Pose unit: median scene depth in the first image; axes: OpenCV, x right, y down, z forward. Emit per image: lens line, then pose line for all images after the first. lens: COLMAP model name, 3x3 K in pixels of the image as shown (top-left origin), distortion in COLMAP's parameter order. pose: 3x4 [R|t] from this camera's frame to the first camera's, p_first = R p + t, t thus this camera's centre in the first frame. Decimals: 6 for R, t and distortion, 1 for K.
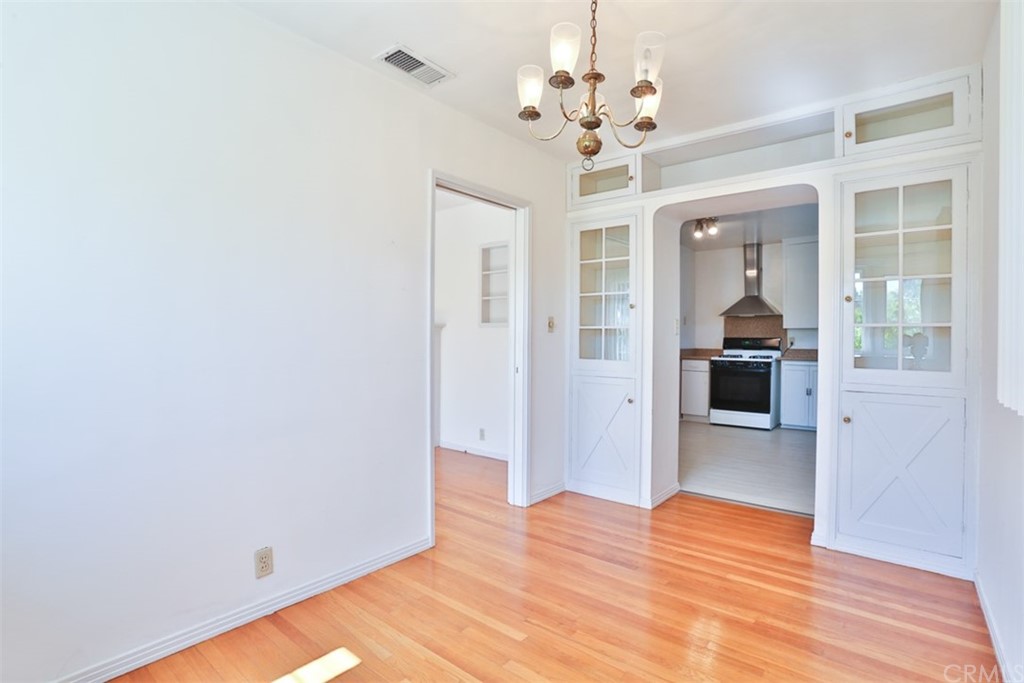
lens RADIAL K [[491.8, 0, 517.5], [0, 491.8, 339.8], [0, 0, 1]] dist [-0.075875, 0.029802]
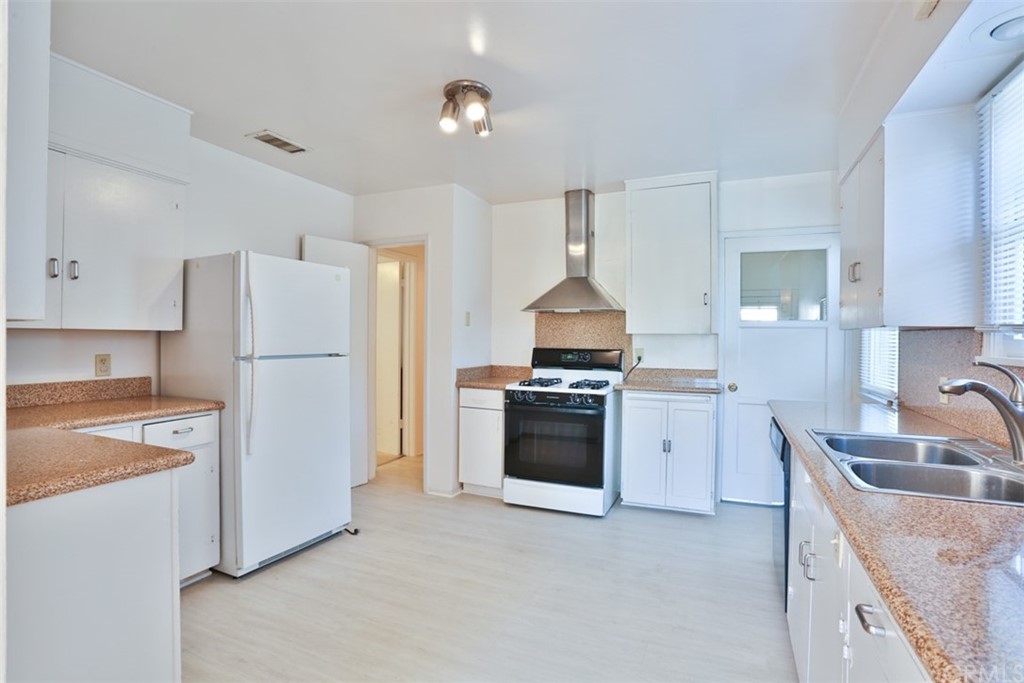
lens RADIAL K [[491.8, 0, 517.5], [0, 491.8, 339.8], [0, 0, 1]] dist [-0.075875, 0.029802]
pose [[0.960429, -0.000423, 0.278523, 0.254311], [-0.000596, 0.999993, 0.003574, -0.017696], [-0.278523, -0.003598, 0.960423, 0.456511]]
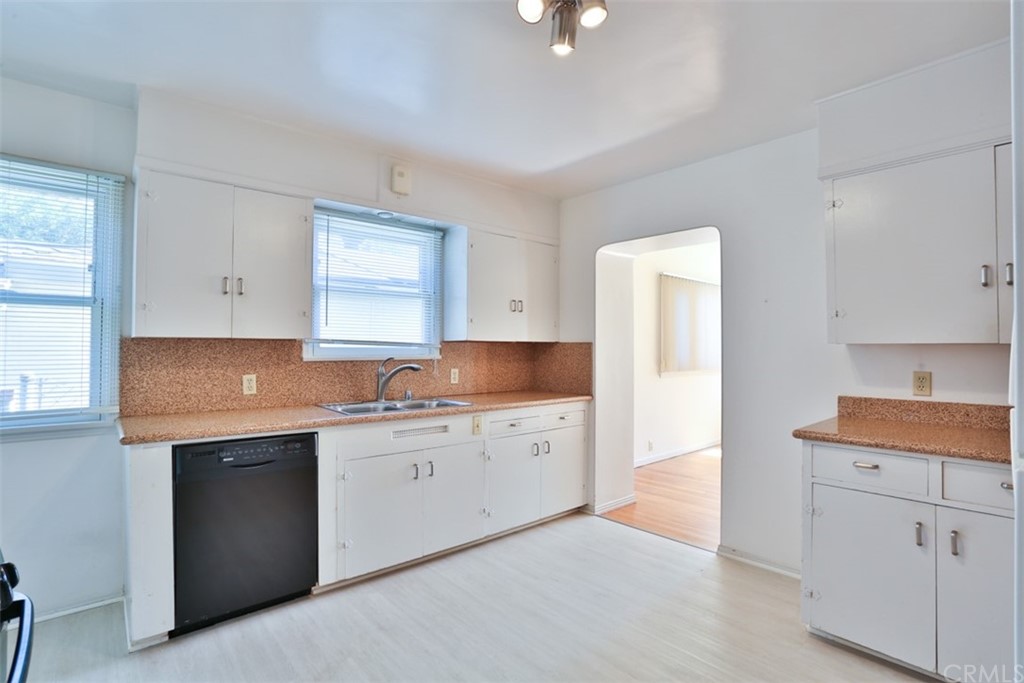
lens RADIAL K [[491.8, 0, 517.5], [0, 491.8, 339.8], [0, 0, 1]] dist [-0.075875, 0.029802]
pose [[-0.986776, -0.007247, 0.161929, 0.301655], [-0.008902, 0.999915, -0.009494, -0.021416], [-0.161847, -0.010810, -0.986757, 1.041950]]
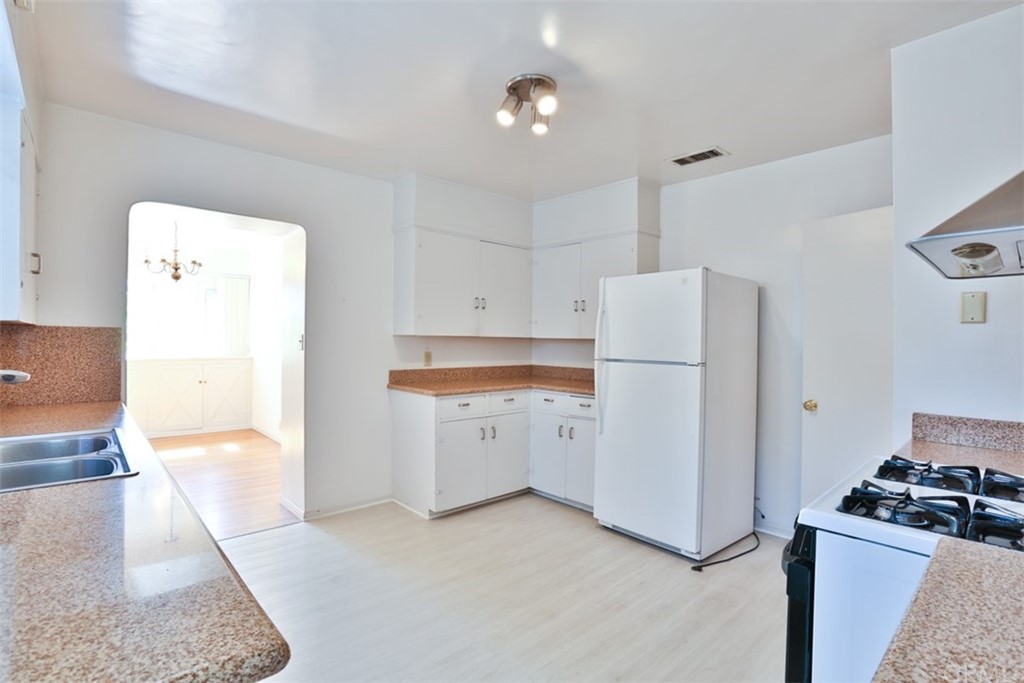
lens RADIAL K [[491.8, 0, 517.5], [0, 491.8, 339.8], [0, 0, 1]] dist [-0.075875, 0.029802]
pose [[-0.140205, -0.007895, -0.990091, 0.657455], [-0.017567, 0.999831, -0.005485, -0.017822], [0.989967, 0.016624, -0.140320, 0.852087]]
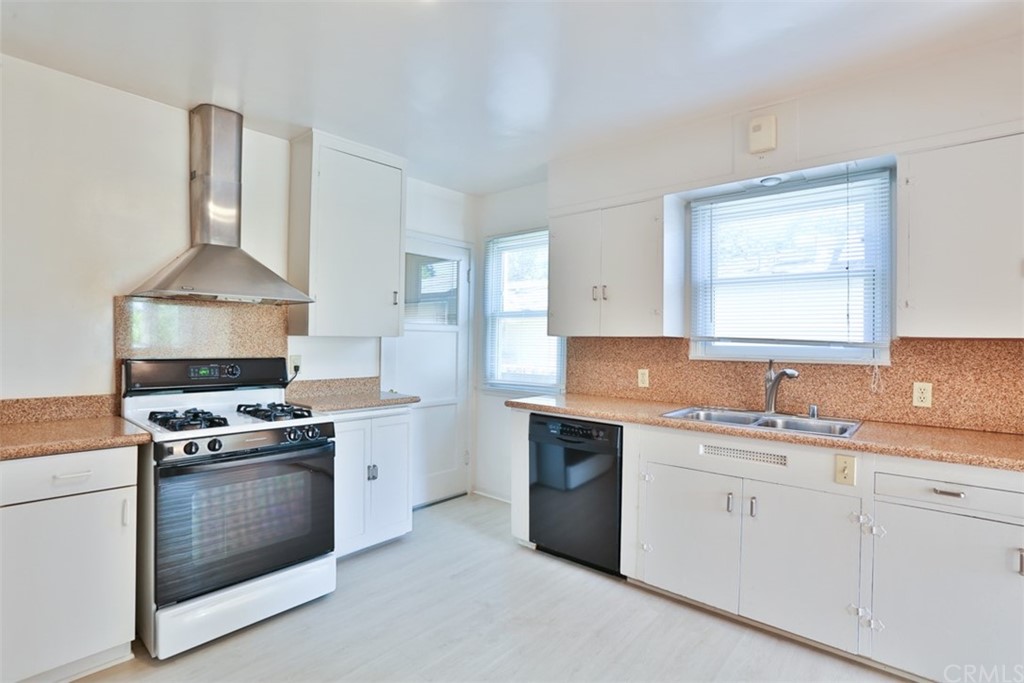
lens RADIAL K [[491.8, 0, 517.5], [0, 491.8, 339.8], [0, 0, 1]] dist [-0.075875, 0.029802]
pose [[0.020460, -0.002943, 0.999786, 0.123951], [-0.008387, 0.999960, 0.003115, -0.022067], [-0.999755, -0.008449, 0.020434, 0.780290]]
